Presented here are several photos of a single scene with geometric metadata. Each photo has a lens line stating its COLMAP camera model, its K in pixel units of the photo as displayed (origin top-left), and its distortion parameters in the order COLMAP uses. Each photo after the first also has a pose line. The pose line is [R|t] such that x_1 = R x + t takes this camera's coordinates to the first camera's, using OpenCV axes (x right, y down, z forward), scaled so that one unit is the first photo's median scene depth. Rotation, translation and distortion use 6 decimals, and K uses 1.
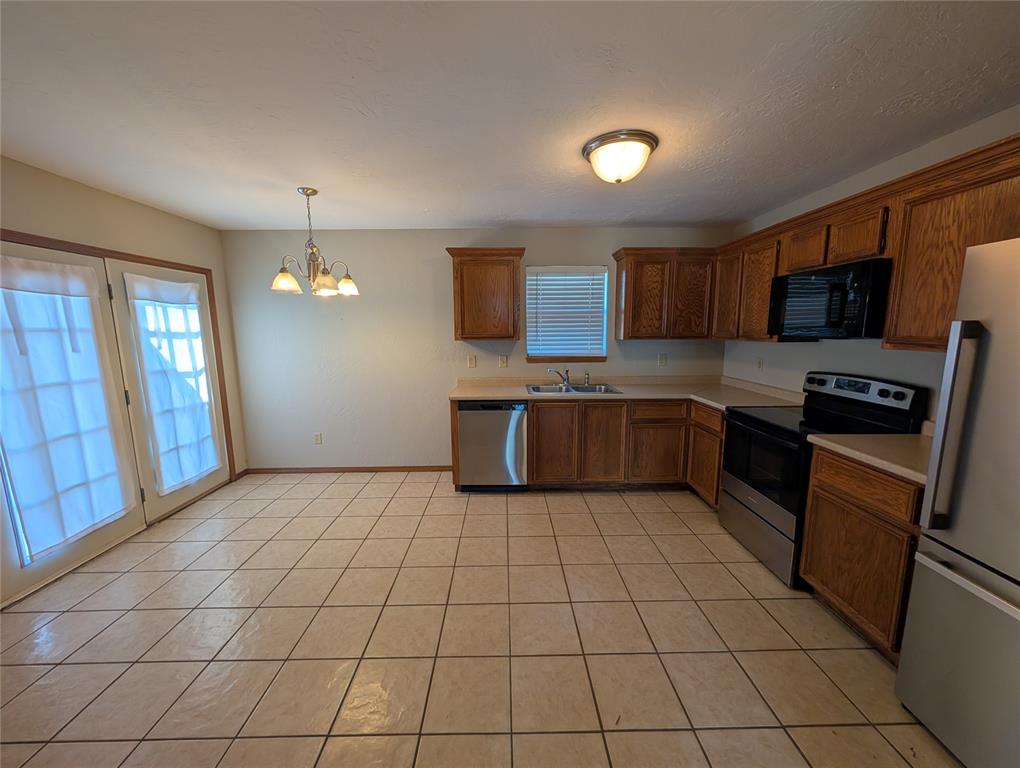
lens RADIAL K [[386.4, 0, 507.8], [0, 386.4, 385.4], [0, 0, 1]] dist [-0.001445, 0.000860]
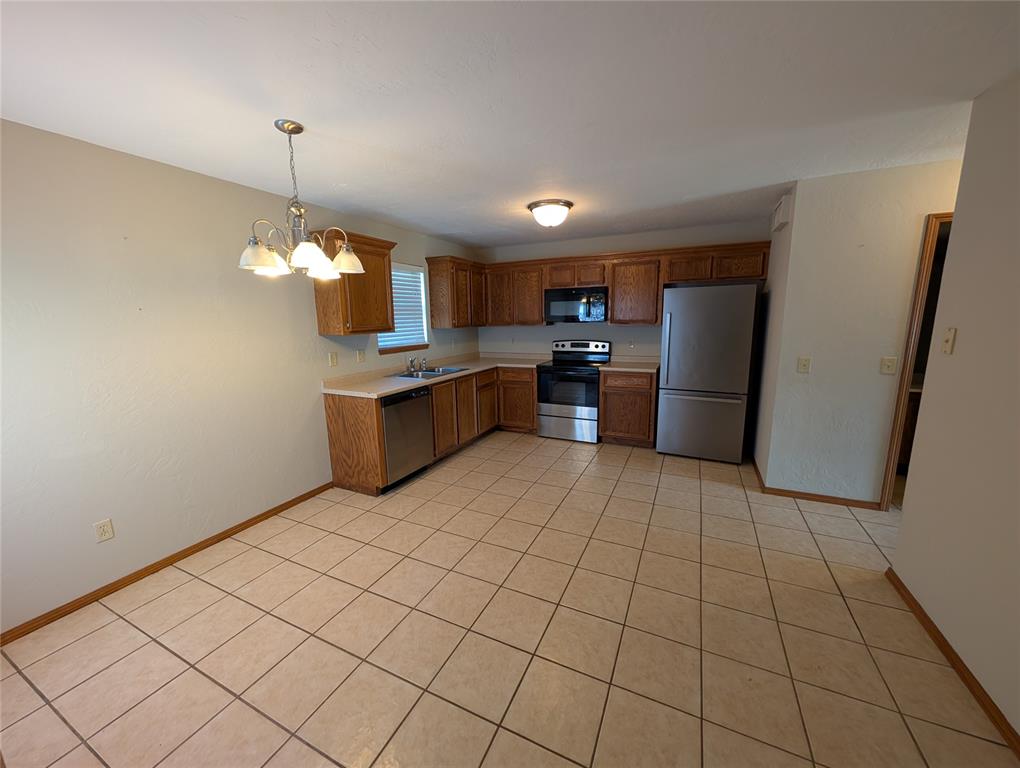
lens RADIAL K [[386.4, 0, 509.6], [0, 386.4, 385.5], [0, 0, 1]] dist [-0.001445, 0.000860]
pose [[0.445514, -0.158854, 0.881069, -0.801893], [0.148271, 0.983634, 0.102373, -0.038328], [-0.882912, 0.085028, 0.461776, 0.278615]]
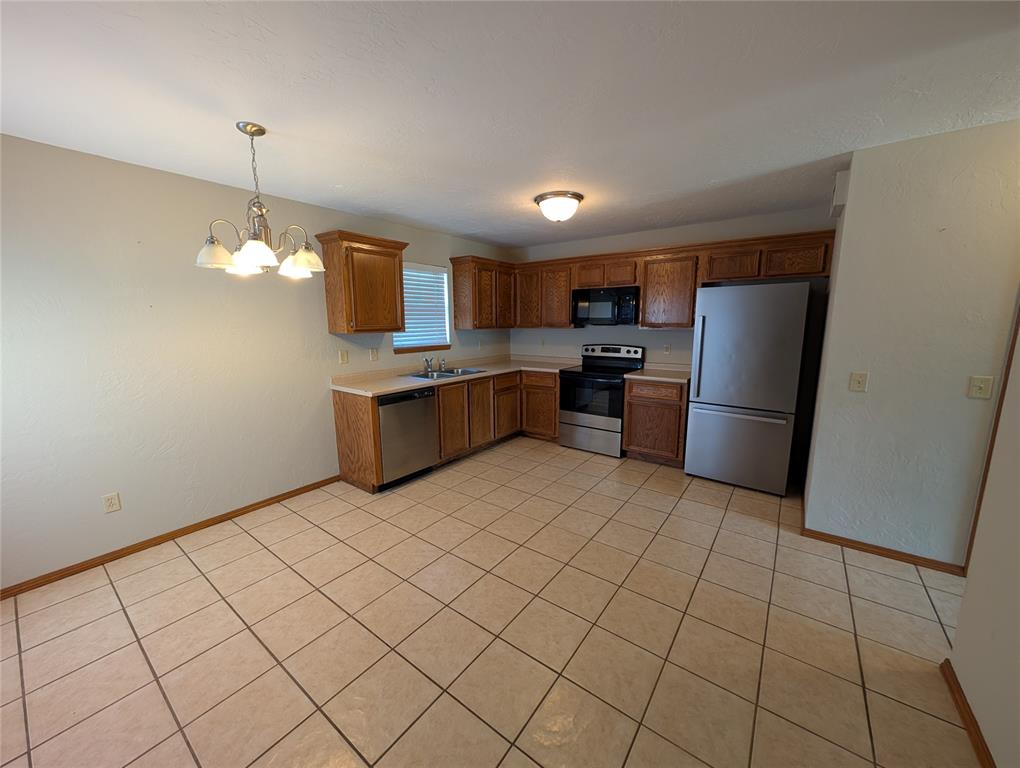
lens RADIAL K [[386.4, 0, 510.0], [0, 386.4, 385.3], [0, 0, 1]] dist [-0.001445, 0.000860]
pose [[0.608635, -0.129200, 0.782860, -0.659625], [0.120070, 0.990288, 0.070085, -0.014065], [-0.784313, 0.051342, 0.618238, 0.152722]]
